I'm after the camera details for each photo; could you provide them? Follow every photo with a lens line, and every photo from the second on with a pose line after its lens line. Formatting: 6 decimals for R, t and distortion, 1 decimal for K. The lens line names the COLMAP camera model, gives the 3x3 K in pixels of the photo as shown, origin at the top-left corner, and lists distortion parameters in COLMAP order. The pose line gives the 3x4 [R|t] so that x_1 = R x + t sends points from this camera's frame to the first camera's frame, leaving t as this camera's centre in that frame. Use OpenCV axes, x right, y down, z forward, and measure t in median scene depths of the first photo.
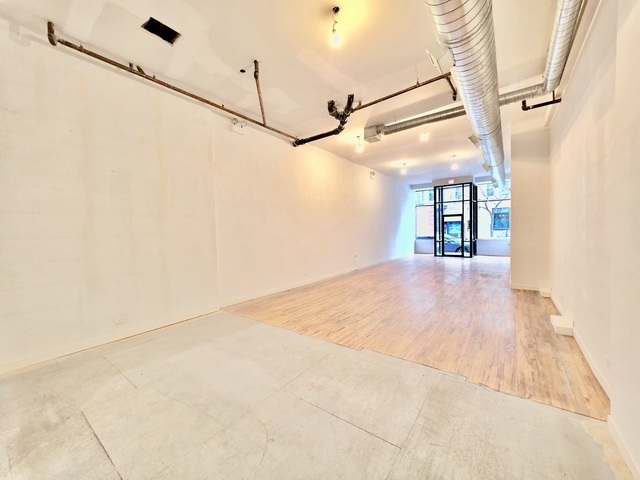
lens RADIAL K [[253.1, 0, 320.9], [0, 253.1, 238.6], [0, 0, 1]] dist [0.002596, 0.000293]
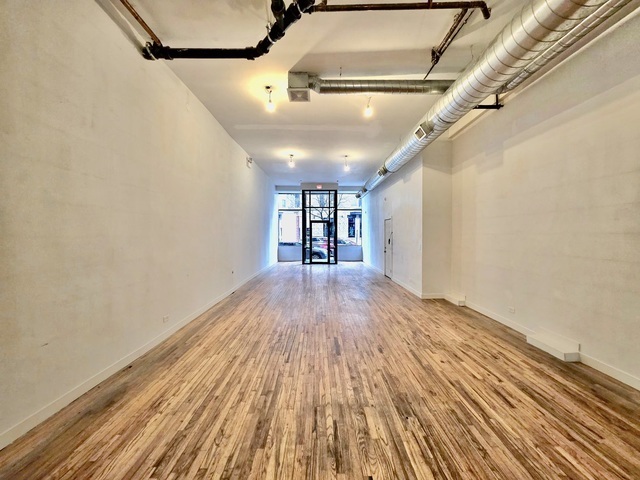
lens RADIAL K [[253.1, 0, 320.9], [0, 253.1, 238.6], [0, 0, 1]] dist [0.002596, 0.000293]
pose [[0.796688, 0.010949, 0.604292, -0.163287], [0.001465, 0.999798, -0.020046, -0.015349], [-0.604389, 0.016856, 0.796511, 0.547065]]
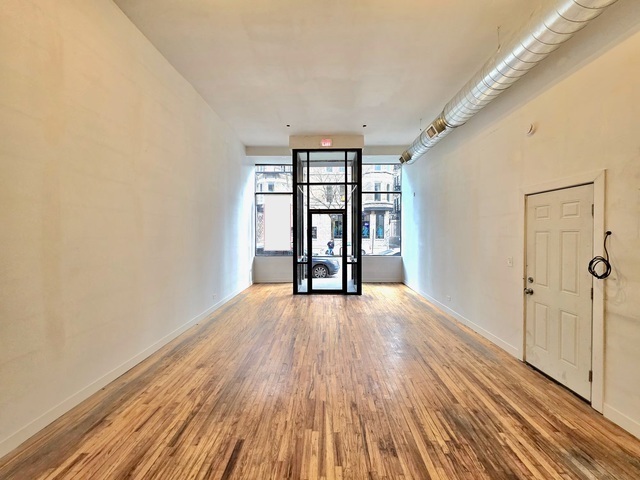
lens RADIAL K [[253.1, 0, 320.9], [0, 253.1, 238.6], [0, 0, 1]] dist [0.002596, 0.000293]
pose [[0.814086, 0.012145, 0.580617, 0.541224], [-0.001113, 0.999812, -0.019353, -0.067407], [-0.580743, 0.015109, 0.813947, 1.482939]]
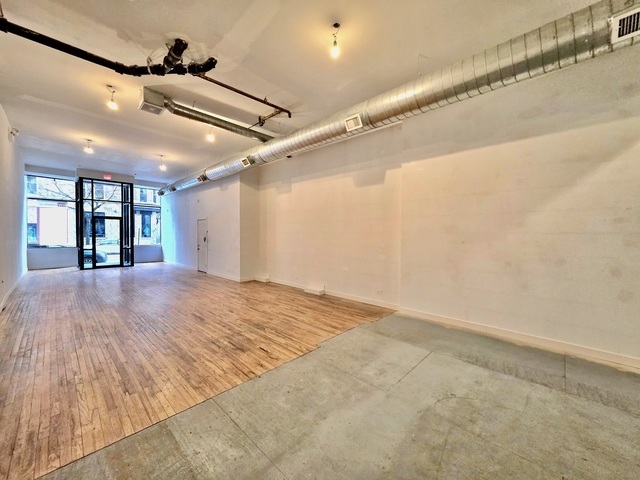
lens RADIAL K [[253.1, 0, 320.9], [0, 253.1, 238.6], [0, 0, 1]] dist [0.002596, 0.000293]
pose [[0.118929, 0.007547, 0.992874, -0.545469], [0.021404, 0.999719, -0.010163, 0.000504], [-0.992672, 0.022460, 0.118734, 0.524072]]
